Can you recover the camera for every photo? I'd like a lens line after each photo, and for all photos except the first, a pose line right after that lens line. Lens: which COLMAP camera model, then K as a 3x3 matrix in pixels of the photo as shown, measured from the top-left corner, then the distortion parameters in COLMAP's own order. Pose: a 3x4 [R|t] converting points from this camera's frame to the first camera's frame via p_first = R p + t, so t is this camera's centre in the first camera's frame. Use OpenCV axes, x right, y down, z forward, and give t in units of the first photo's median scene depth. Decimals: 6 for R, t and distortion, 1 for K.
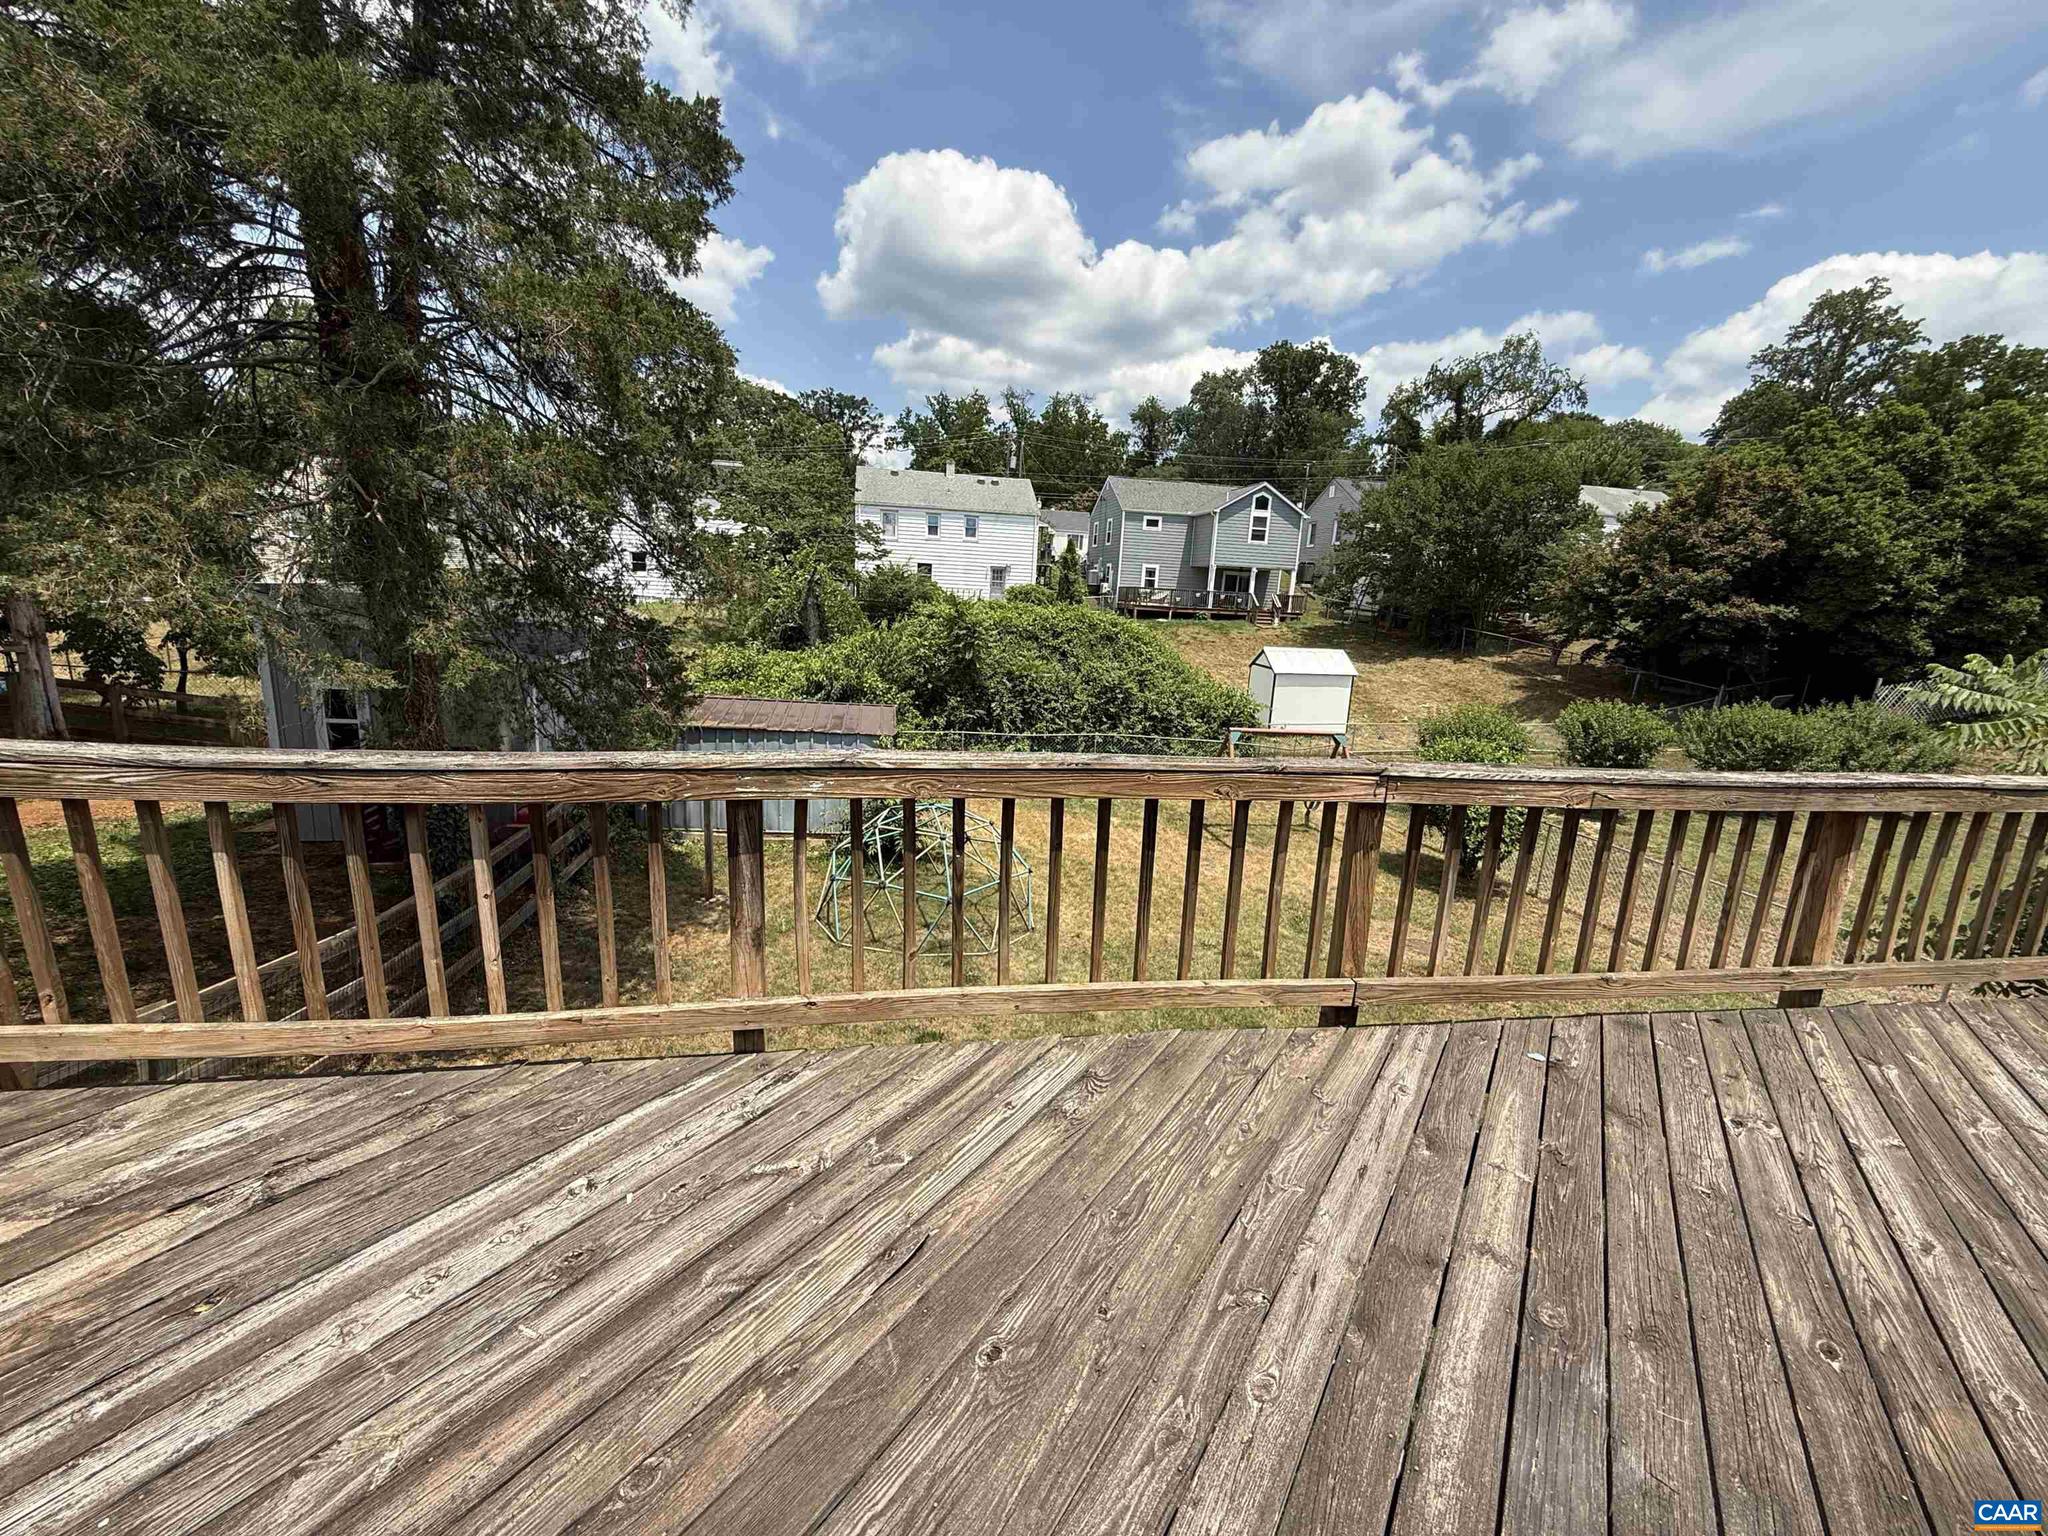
lens RADIAL K [[816.9, 0, 1024.0], [0, 816.9, 768.0], [0, 0, 1]] dist [-0.000302, -0.000183]
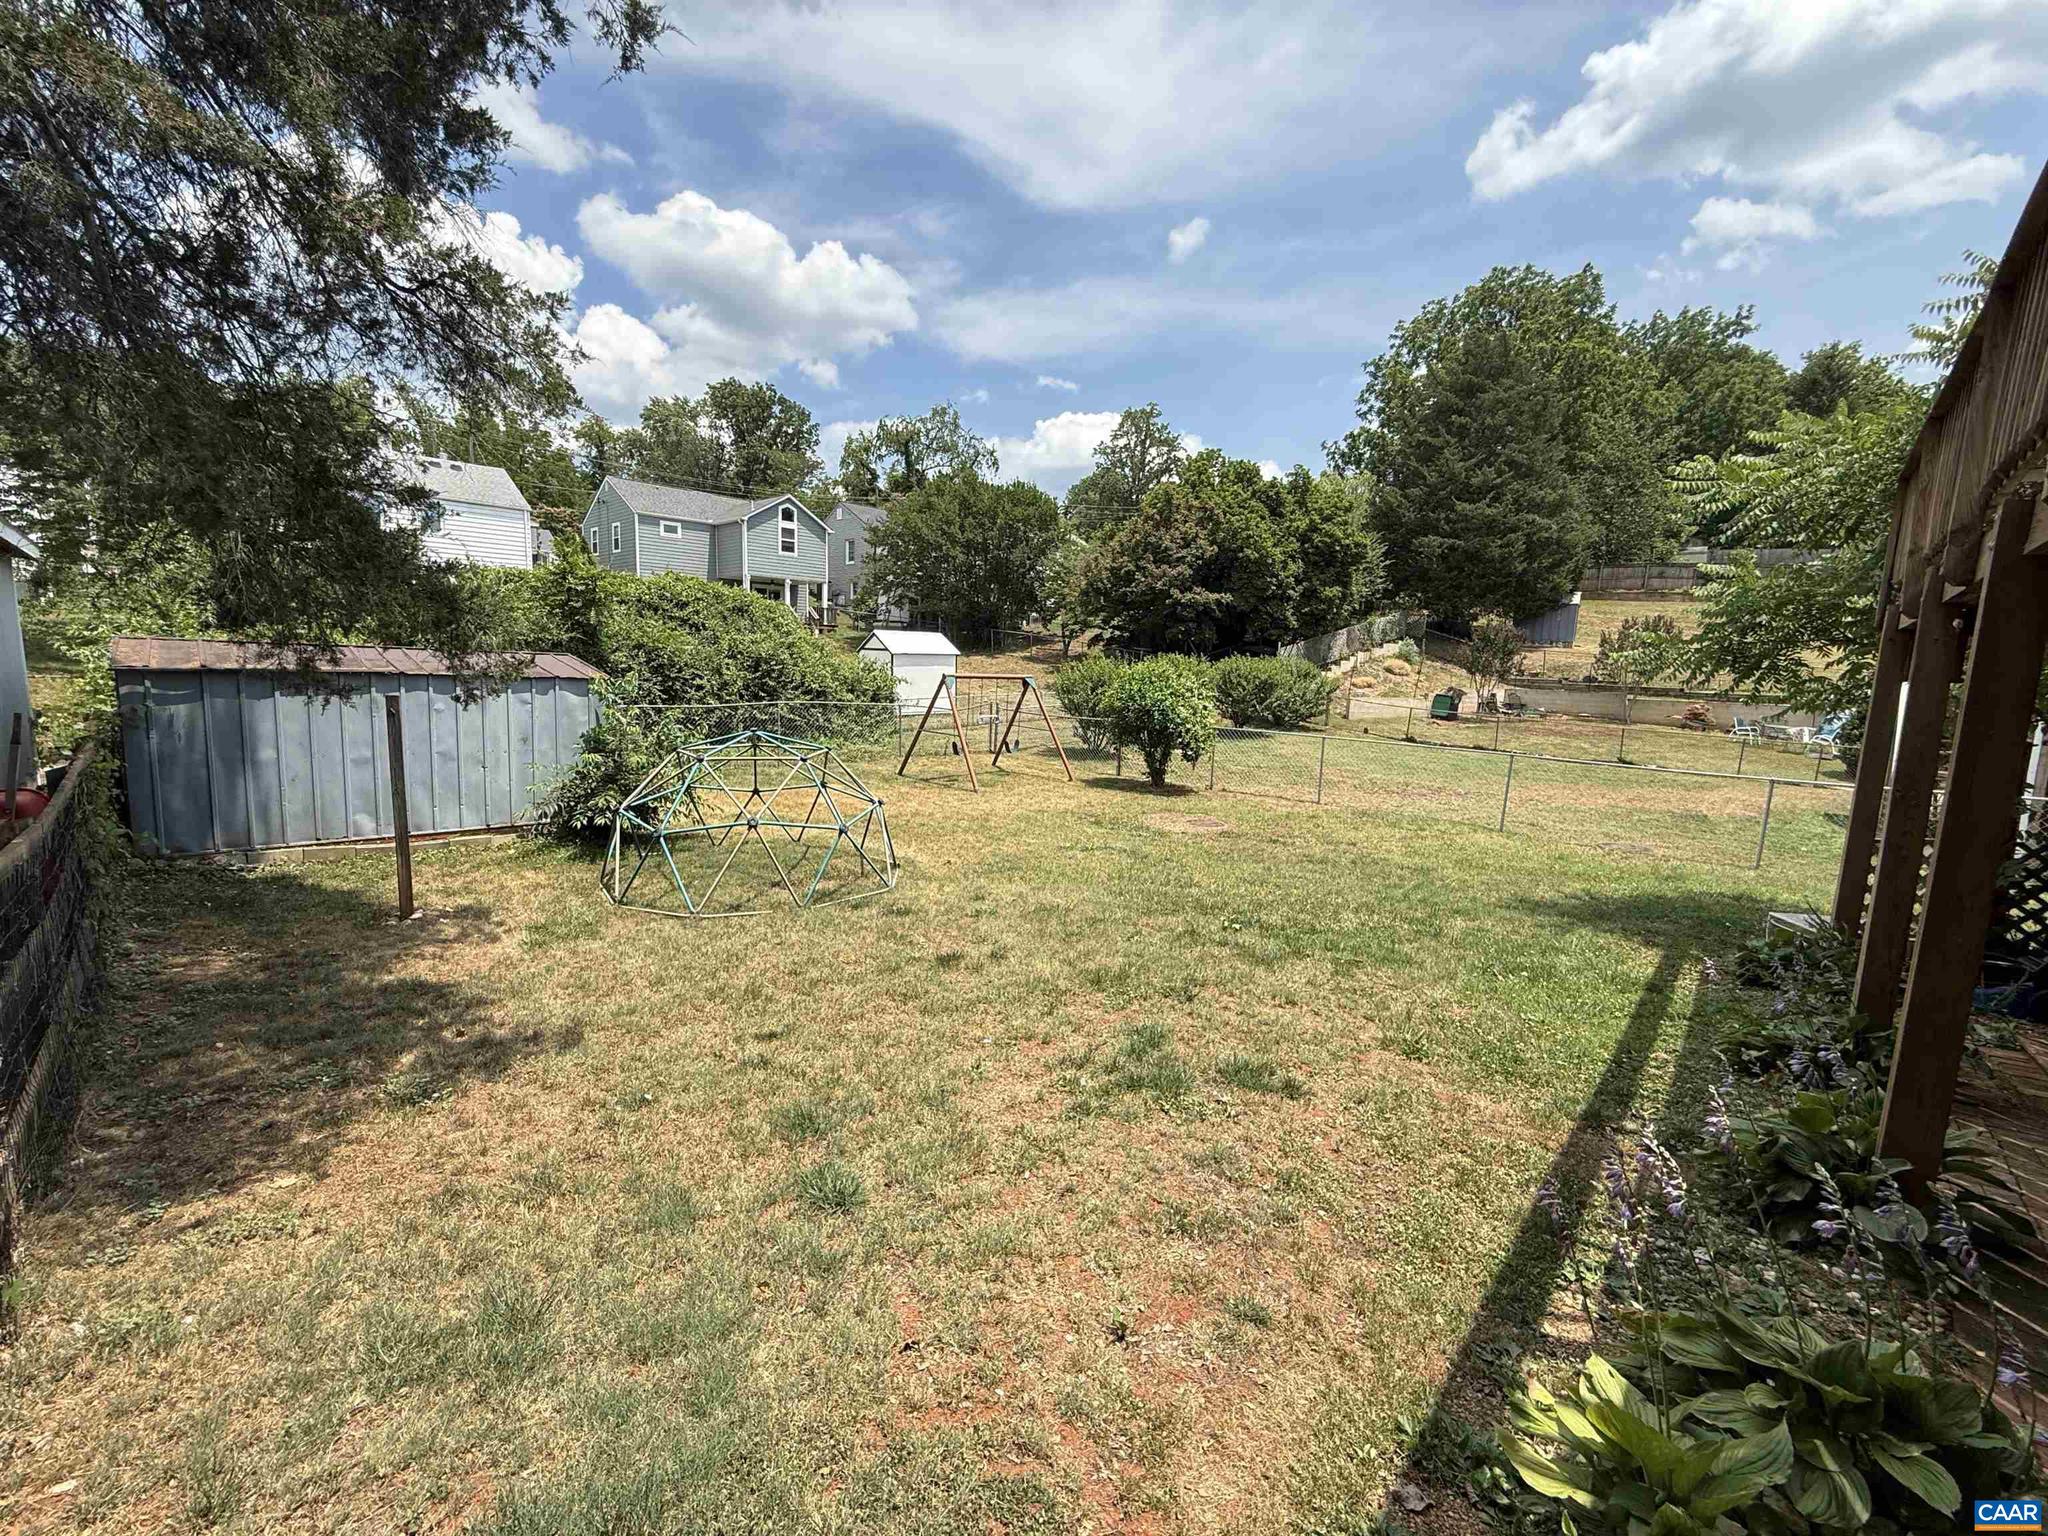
lens RADIAL K [[816.9, 0, 1024.0], [0, 816.9, 768.0], [0, 0, 1]] dist [-0.000302, -0.000183]
pose [[0.805579, -0.108447, 0.582479, -0.085958], [0.140019, 0.990105, -0.009309, 0.029341], [-0.575706, 0.089057, 0.812792, 0.052128]]
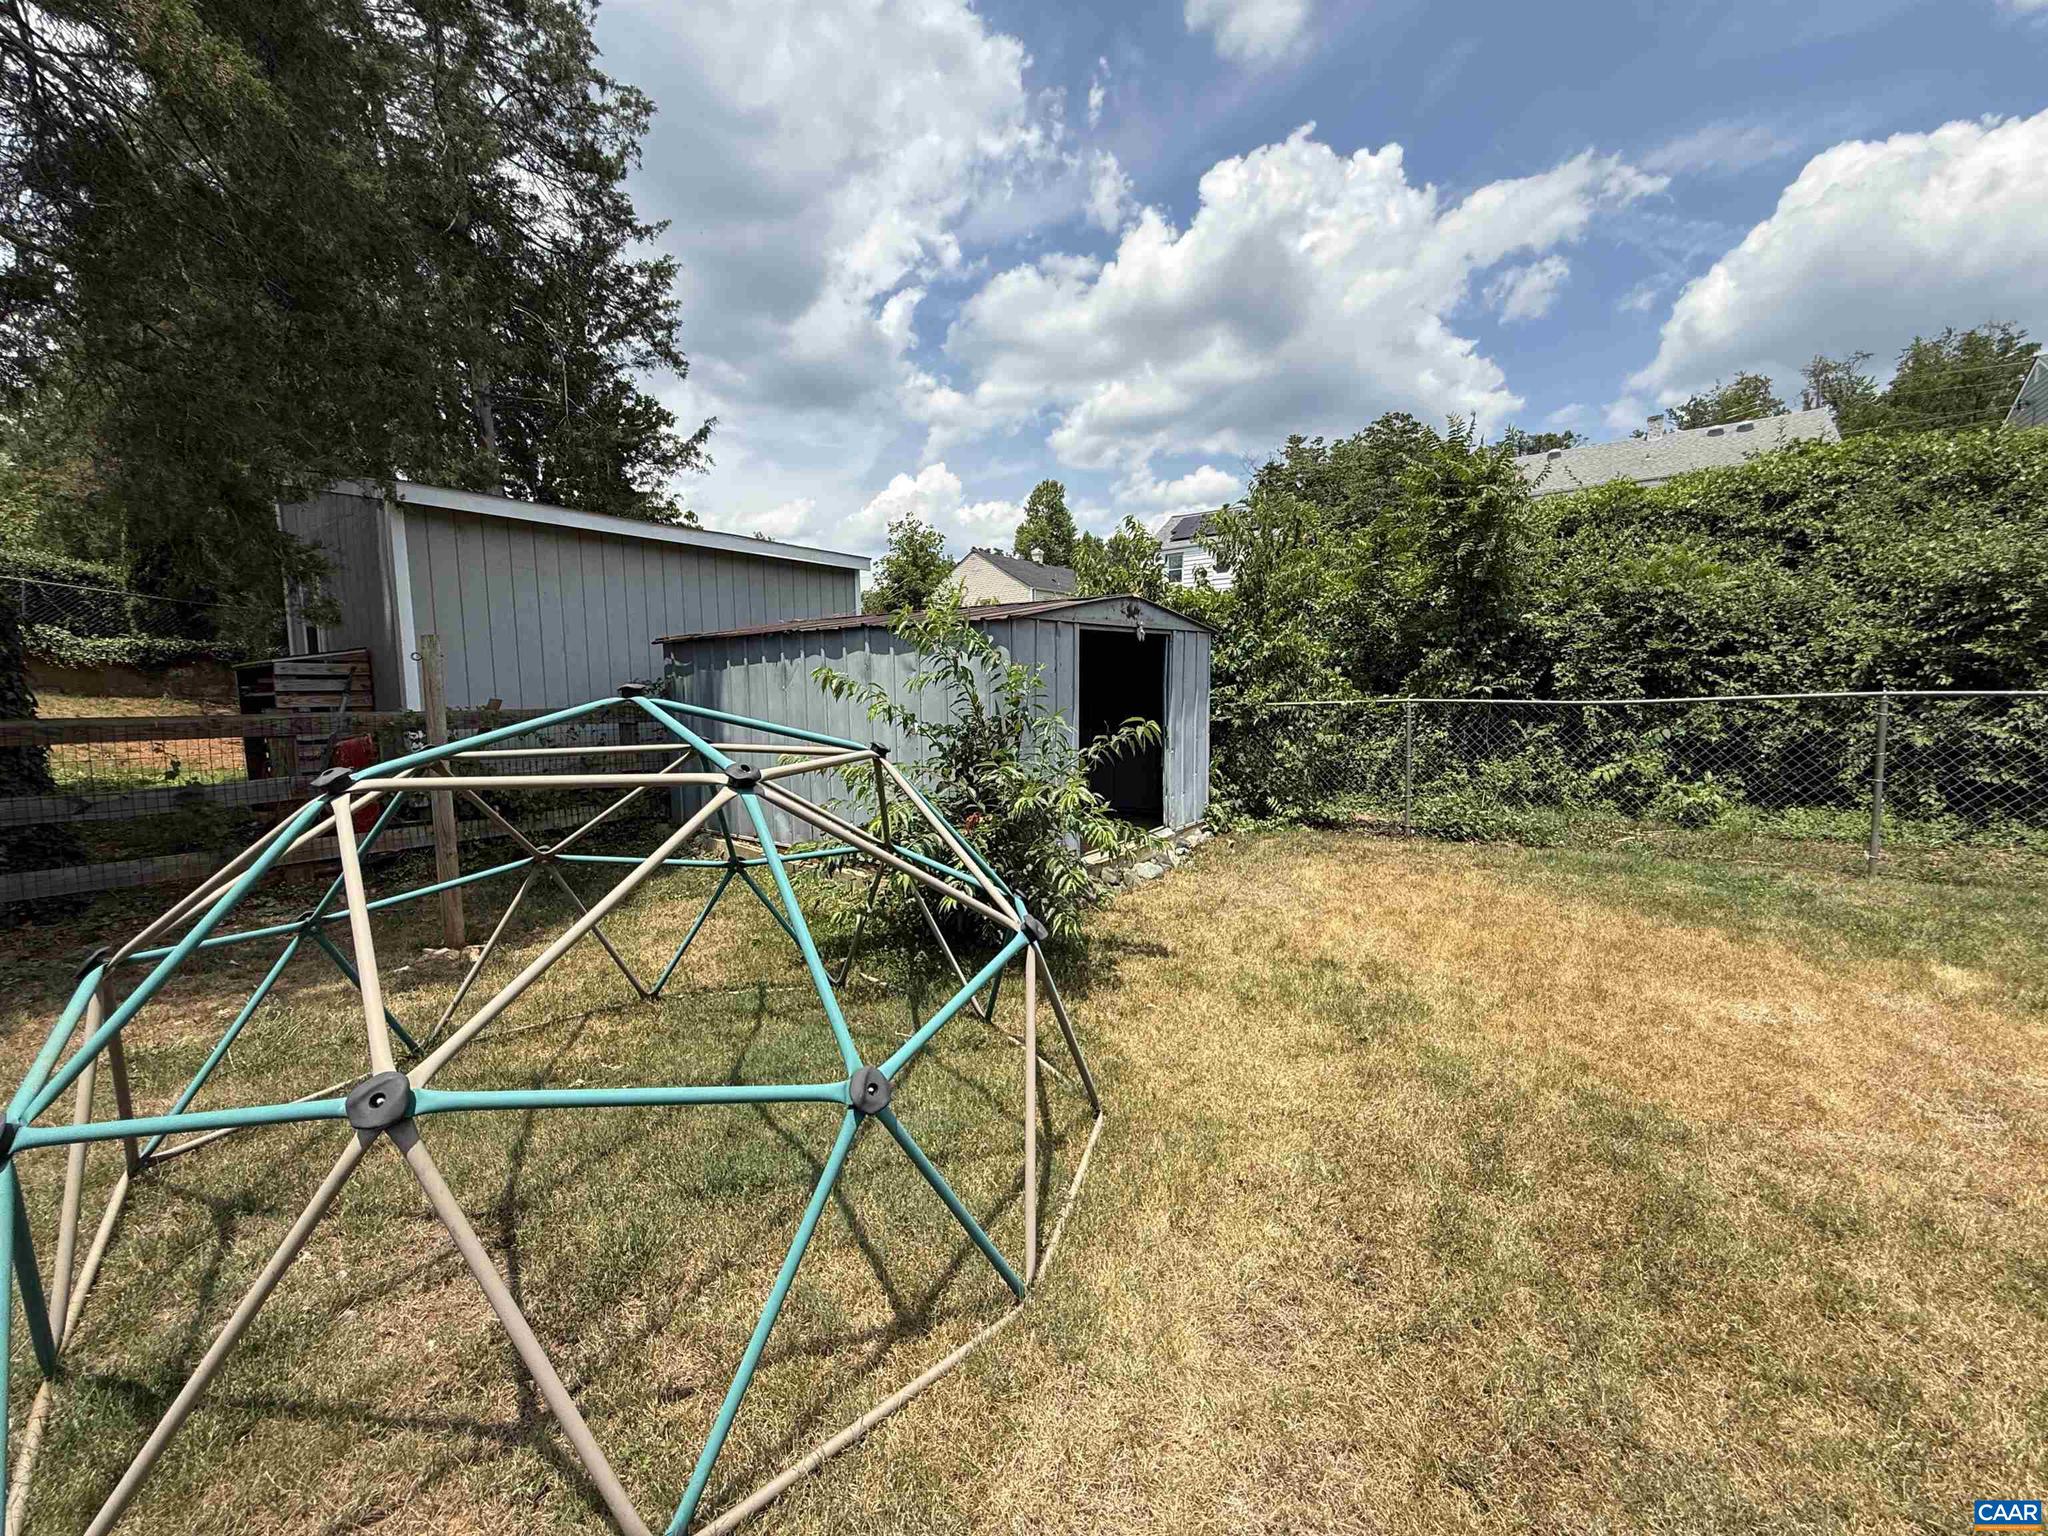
lens RADIAL K [[819.8, 0, 1016.9], [0, 819.8, 770.8], [0, 0, 1]] dist [-0.000757, 0.000286]
pose [[0.689330, -0.005453, -0.724427, 0.033565], [-0.091742, 0.991264, -0.094759, 0.018643], [0.718615, 0.131781, 0.682807, 0.216485]]
